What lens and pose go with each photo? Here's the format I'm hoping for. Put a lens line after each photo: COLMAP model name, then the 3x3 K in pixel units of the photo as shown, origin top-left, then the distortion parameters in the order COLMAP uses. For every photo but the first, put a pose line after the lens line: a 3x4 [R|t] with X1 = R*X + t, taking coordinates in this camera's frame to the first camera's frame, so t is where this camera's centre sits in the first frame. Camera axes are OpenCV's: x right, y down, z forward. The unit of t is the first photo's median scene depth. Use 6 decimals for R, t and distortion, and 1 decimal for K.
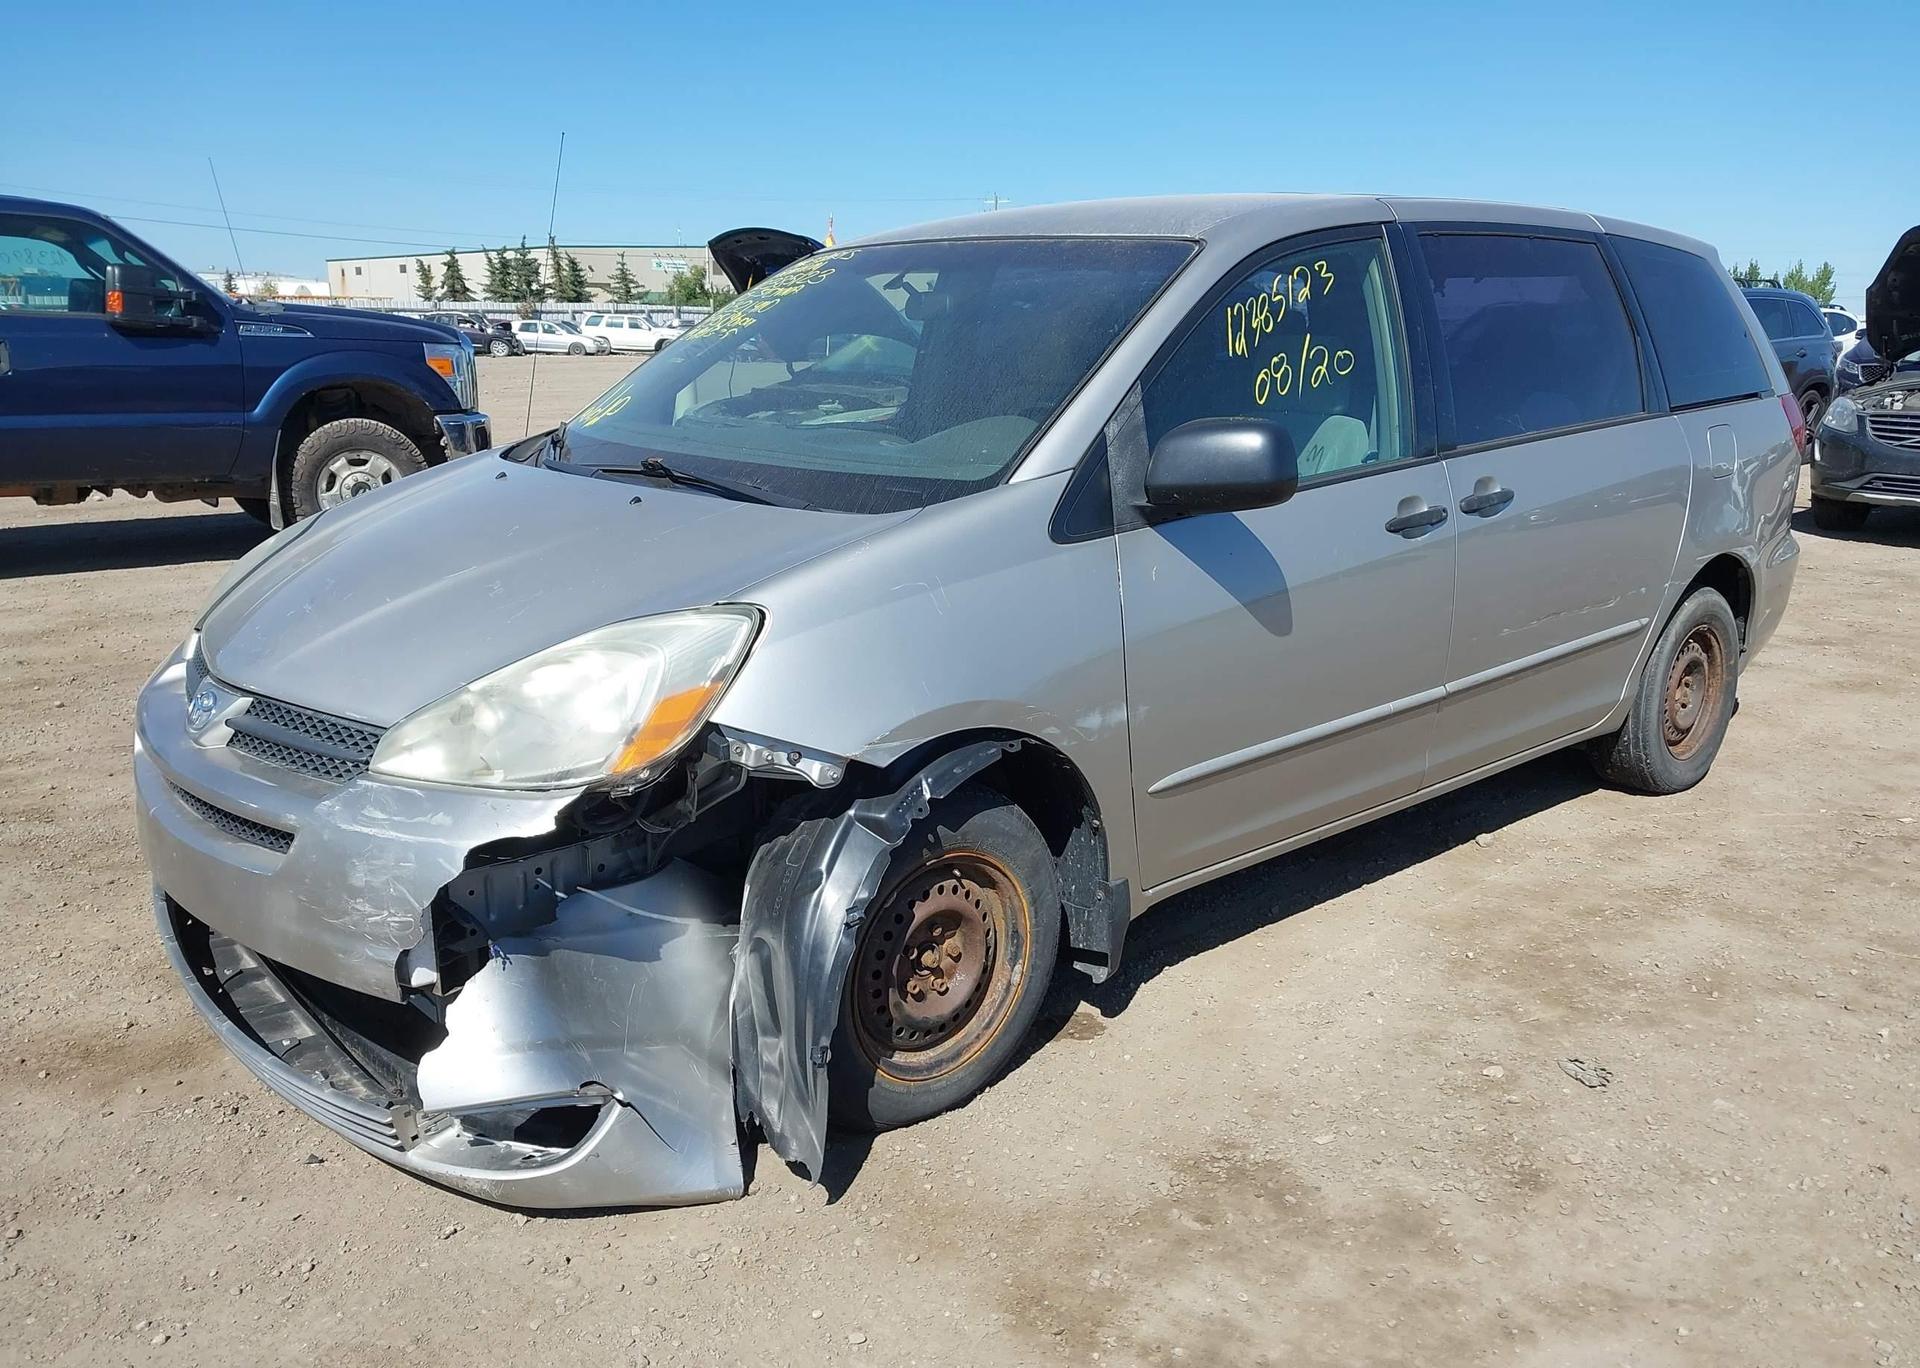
lens RADIAL K [[1509.3, 0, 954.5], [0, 1509.3, 698.8], [0, 0, 1]] dist [0.038719, -0.054063]
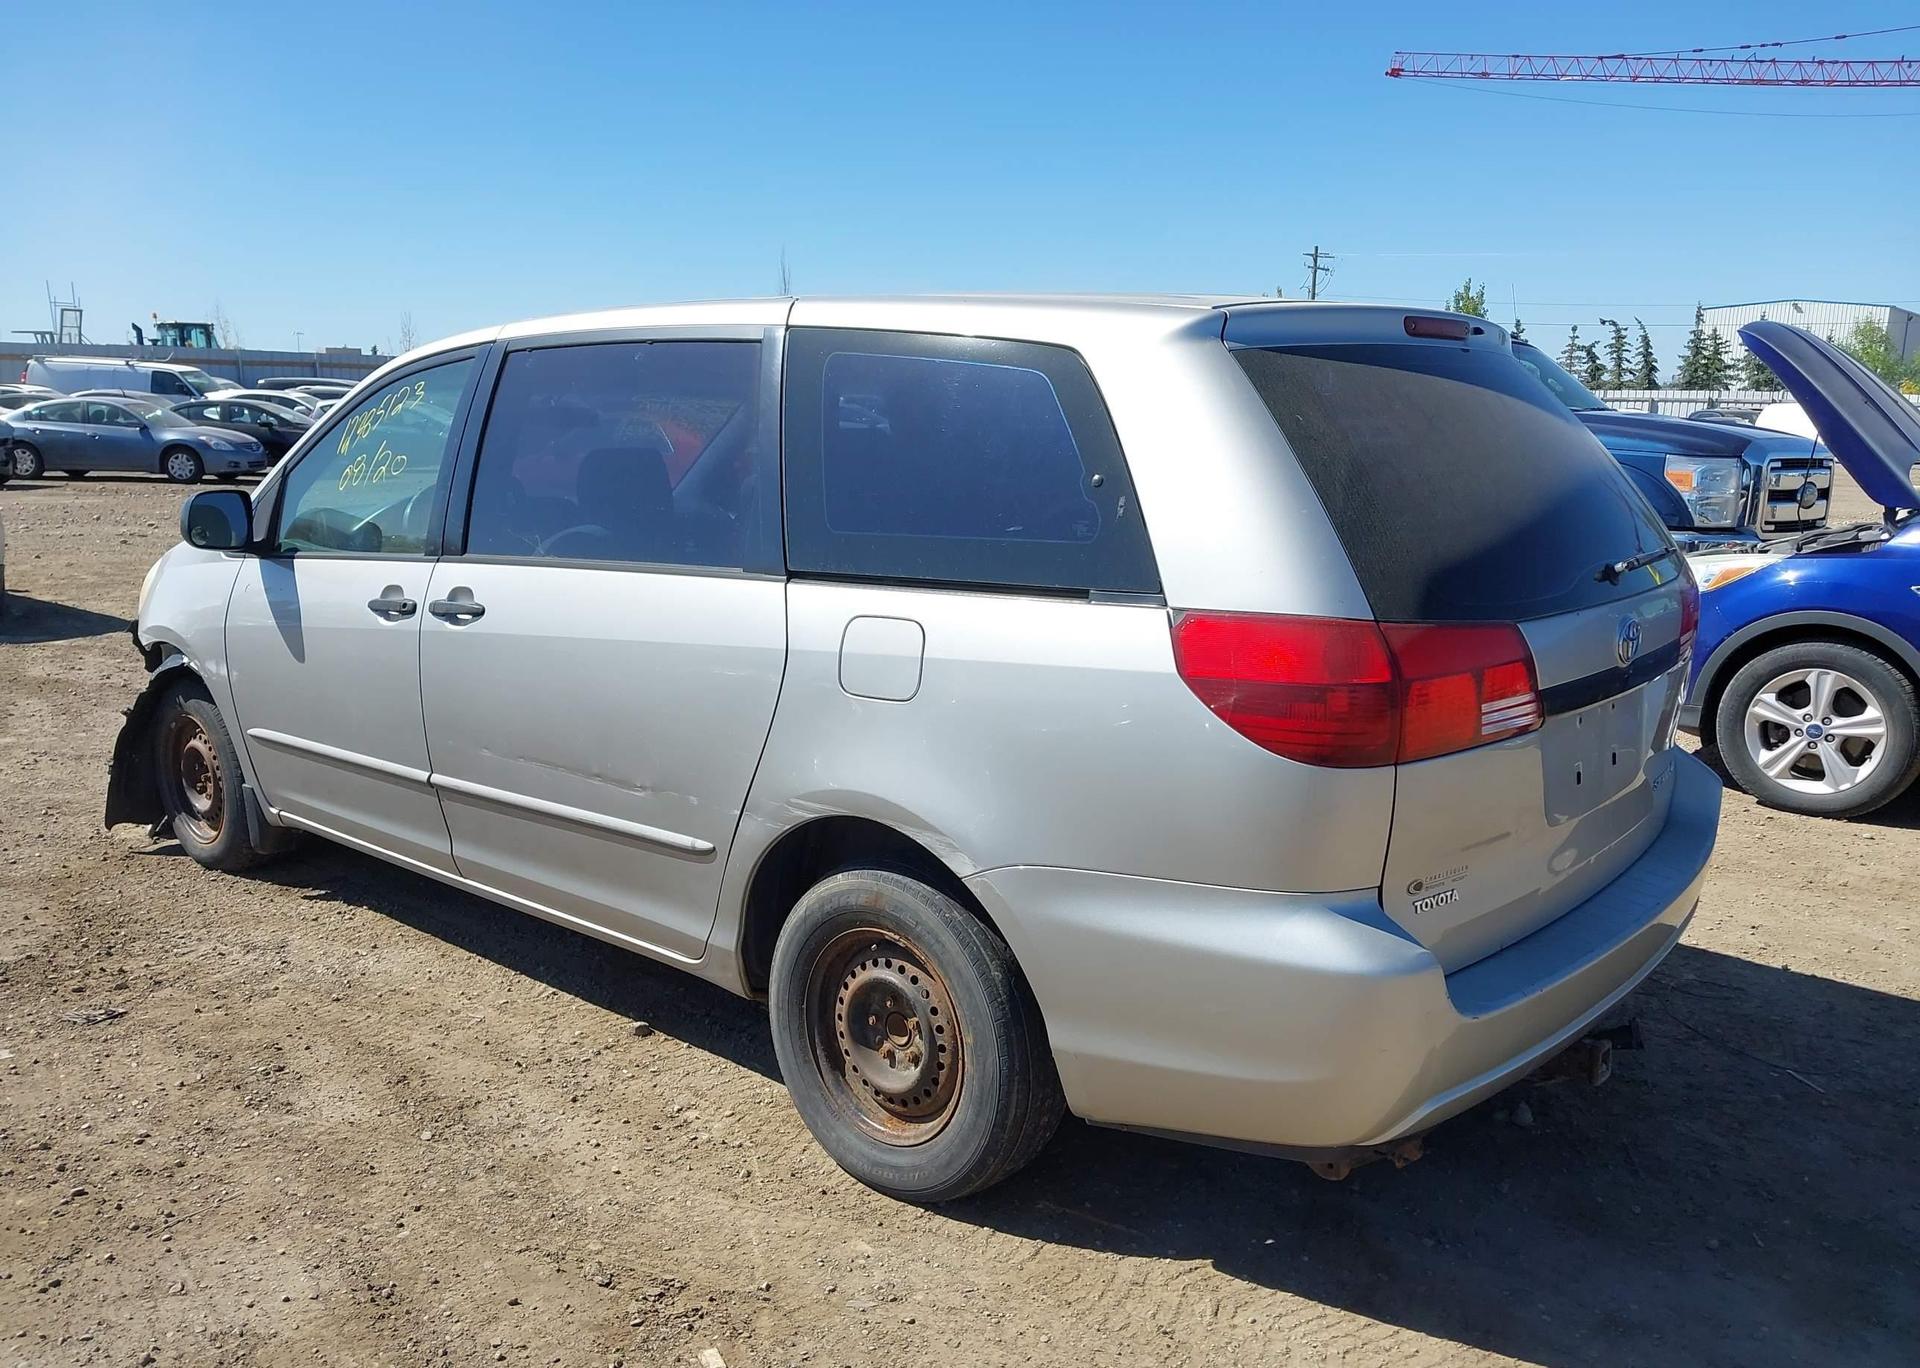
lens RADIAL K [[1509.3, 0, 968.9], [0, 1509.3, 687.8], [0, 0, 1]] dist [0.038719, -0.054063]
pose [[0.147465, 0.182269, -0.972128, 1.733667], [-0.252670, 0.957203, 0.141143, -0.384841], [0.956249, 0.224814, 0.187208, 1.425612]]
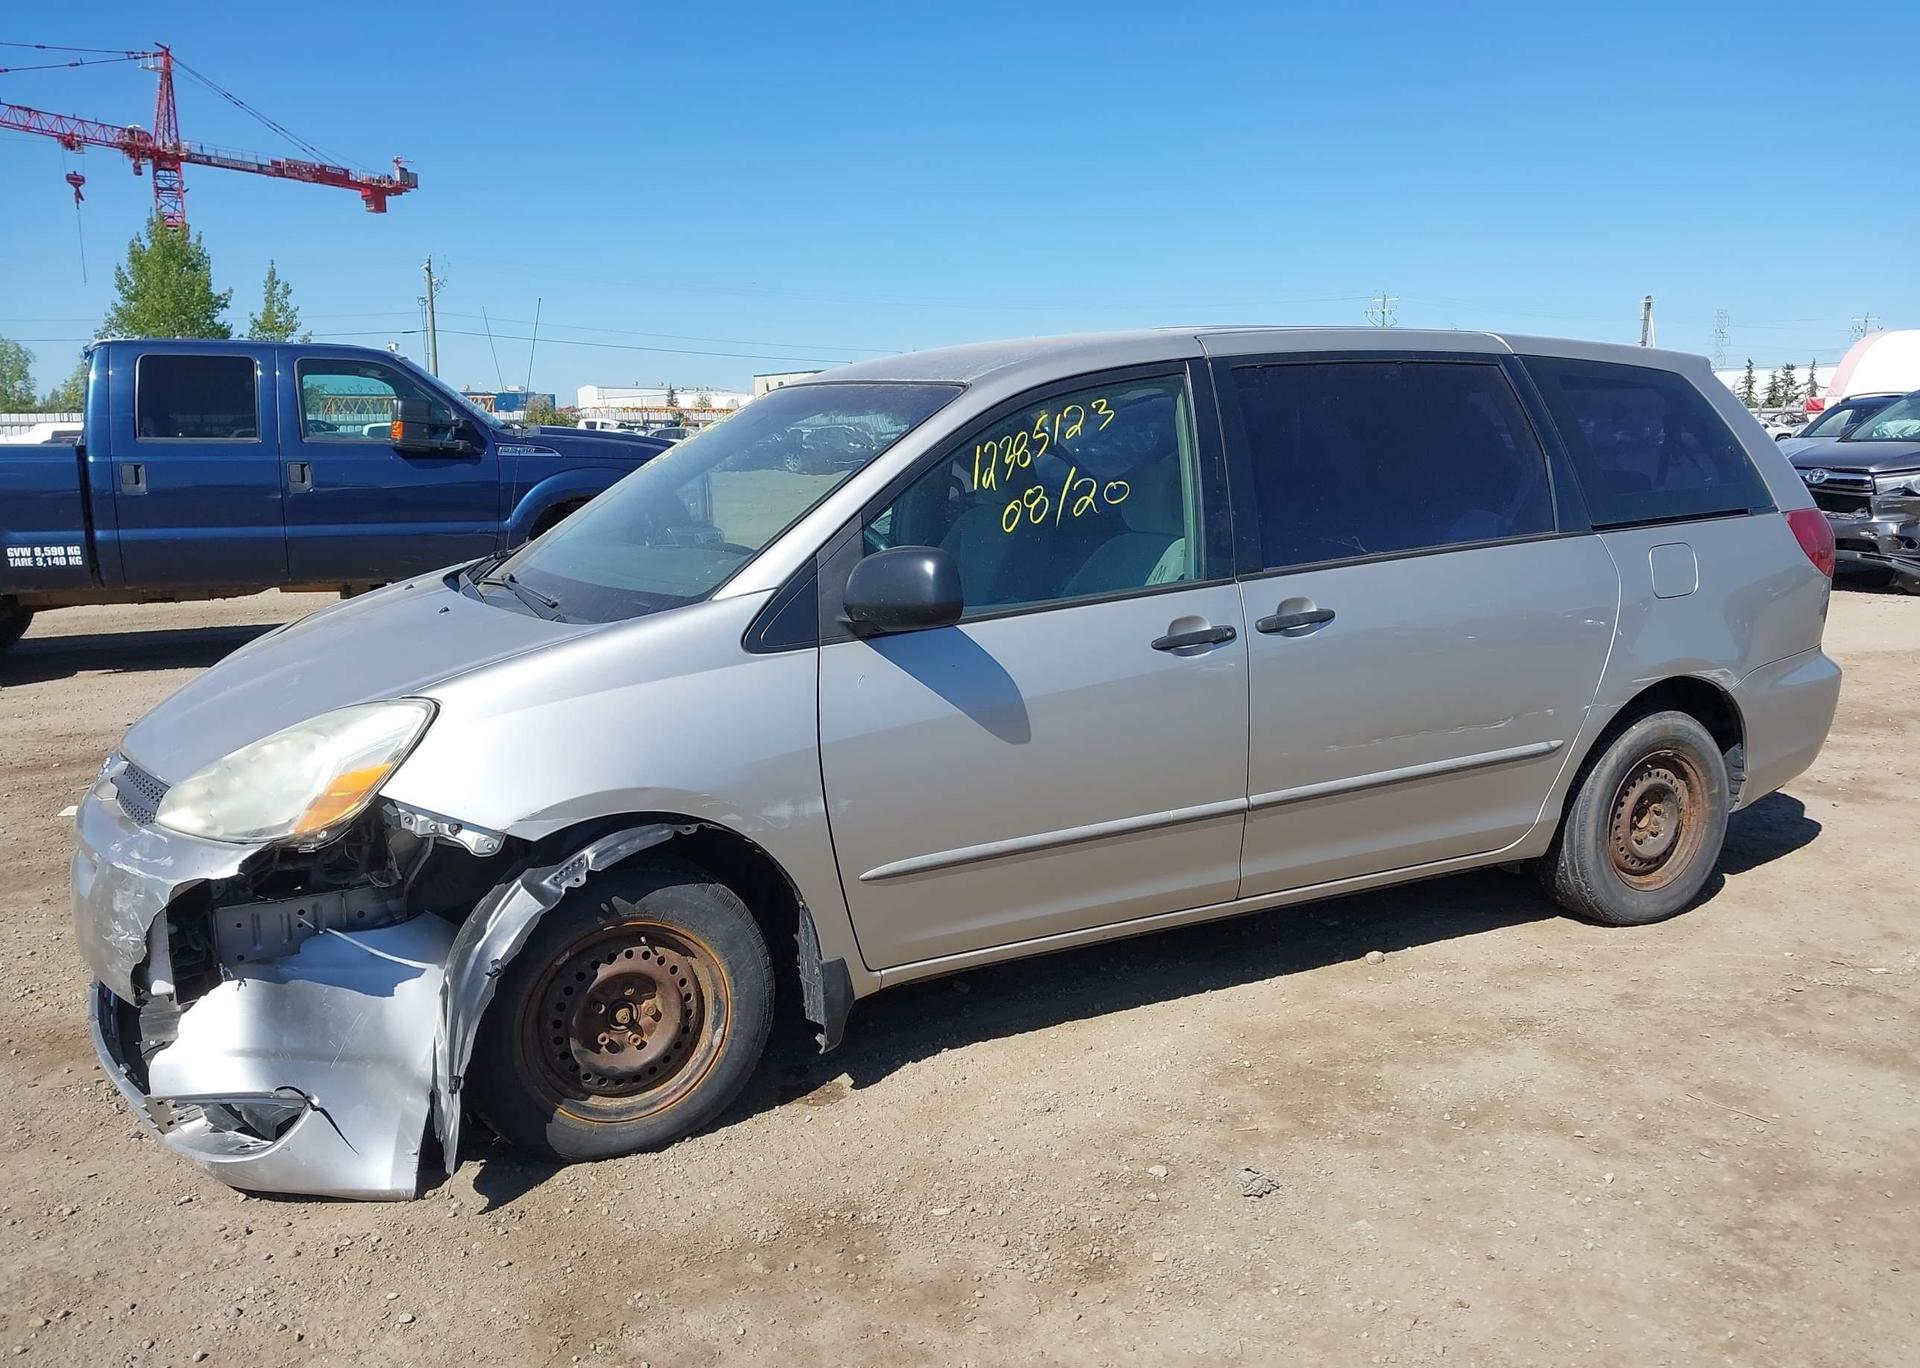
lens RADIAL K [[1509.3, 0, 962.9], [0, 1509.3, 670.2], [0, 0, 1]] dist [0.038719, -0.054063]
pose [[0.969189, 0.024802, -0.245066, 0.478573], [-0.044655, 0.996124, -0.075788, -0.010681], [0.242236, 0.084396, 0.966540, -0.063516]]
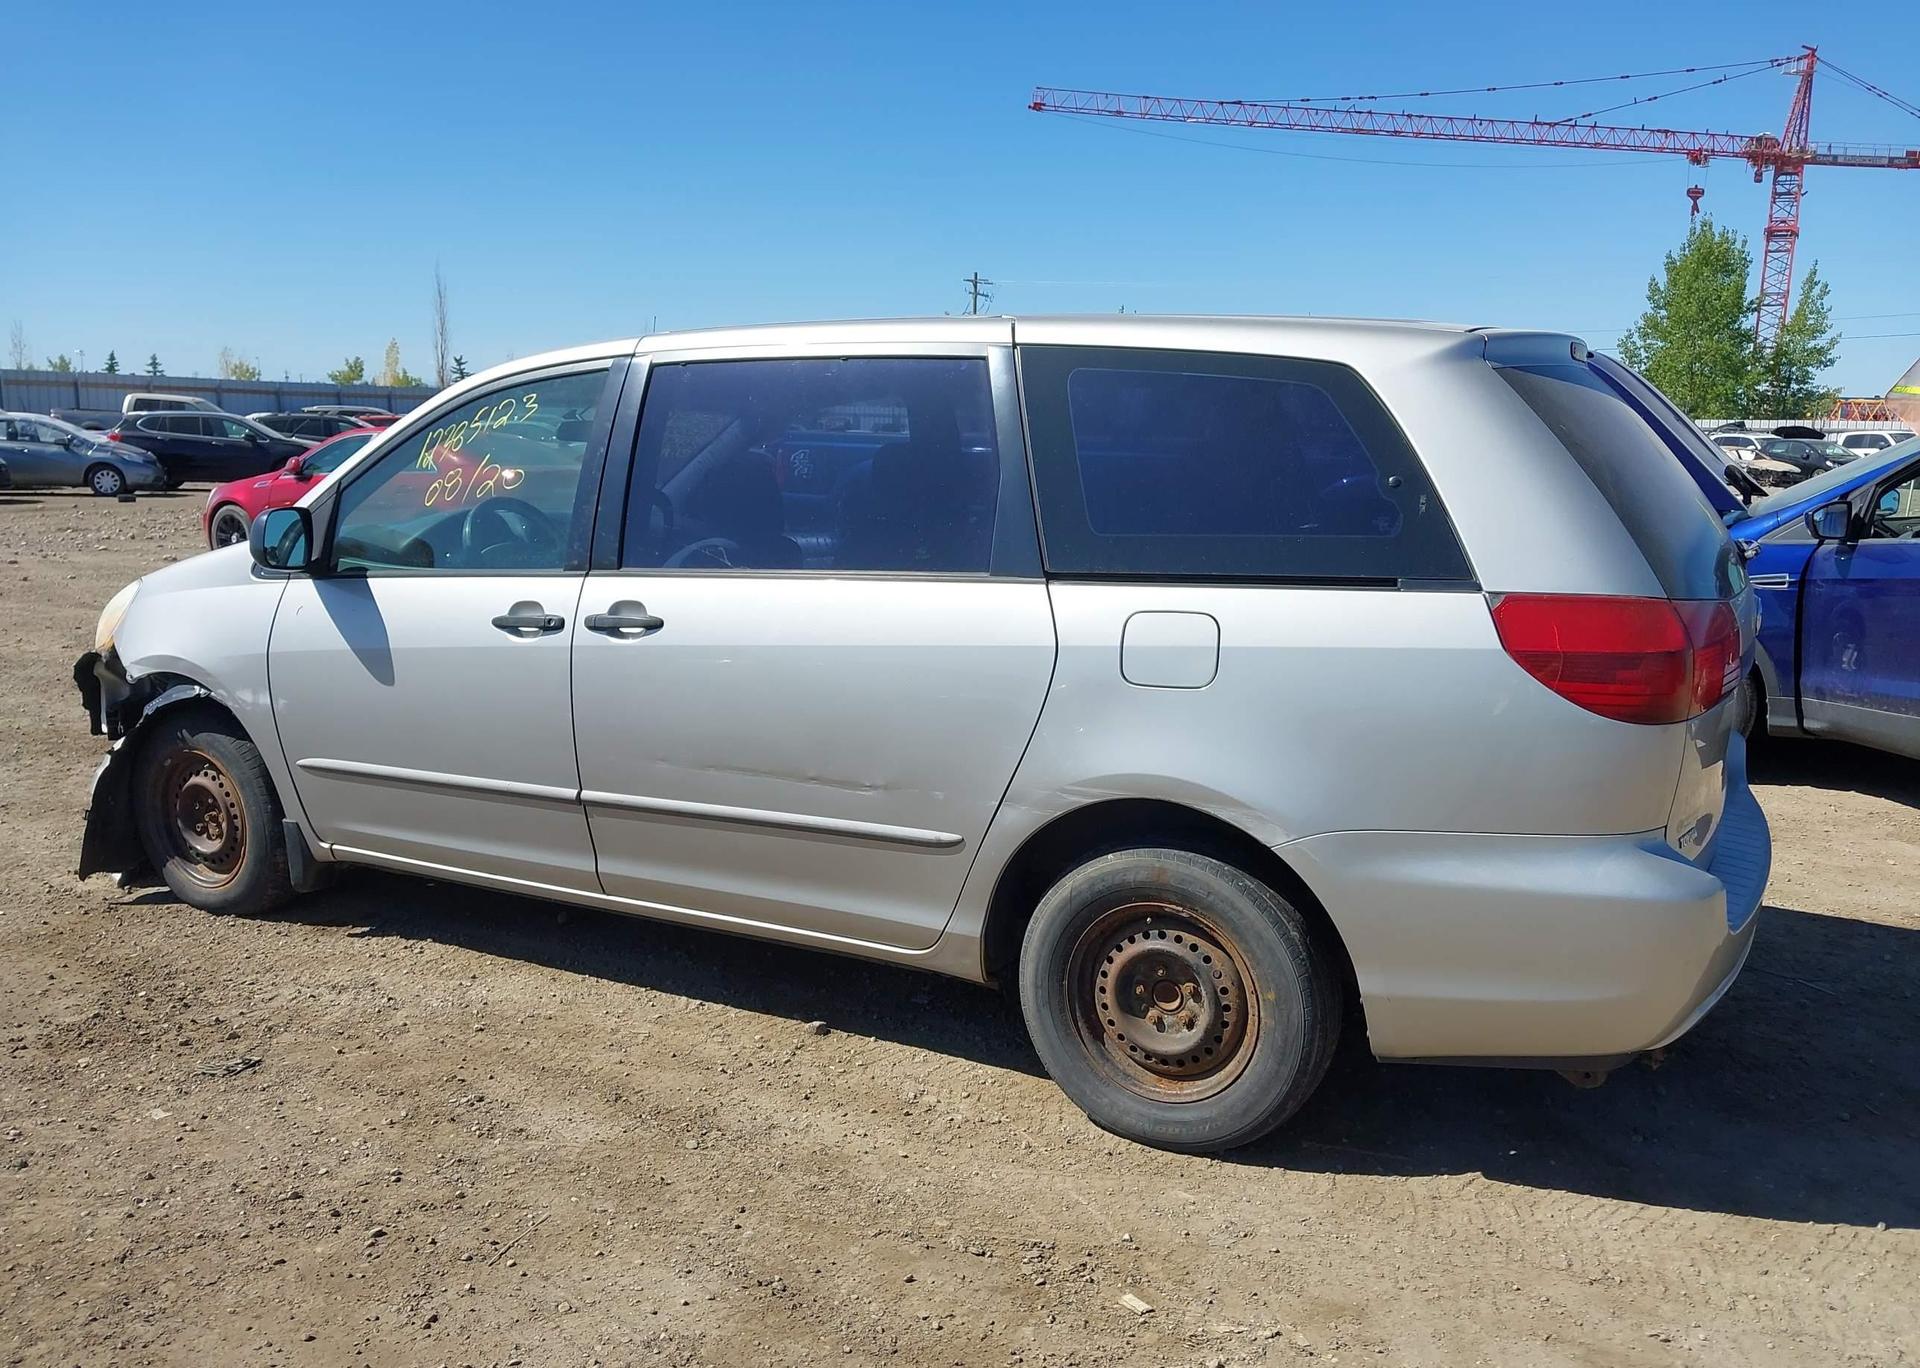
lens RADIAL K [[1509.3, 0, 974.2], [0, 1509.3, 680.8], [0, 0, 1]] dist [0.038719, -0.054063]
pose [[0.363561, 0.156978, -0.918249, 1.699349], [-0.239400, 0.968339, 0.070755, -0.274111], [0.900284, 0.194105, 0.389631, 1.024166]]
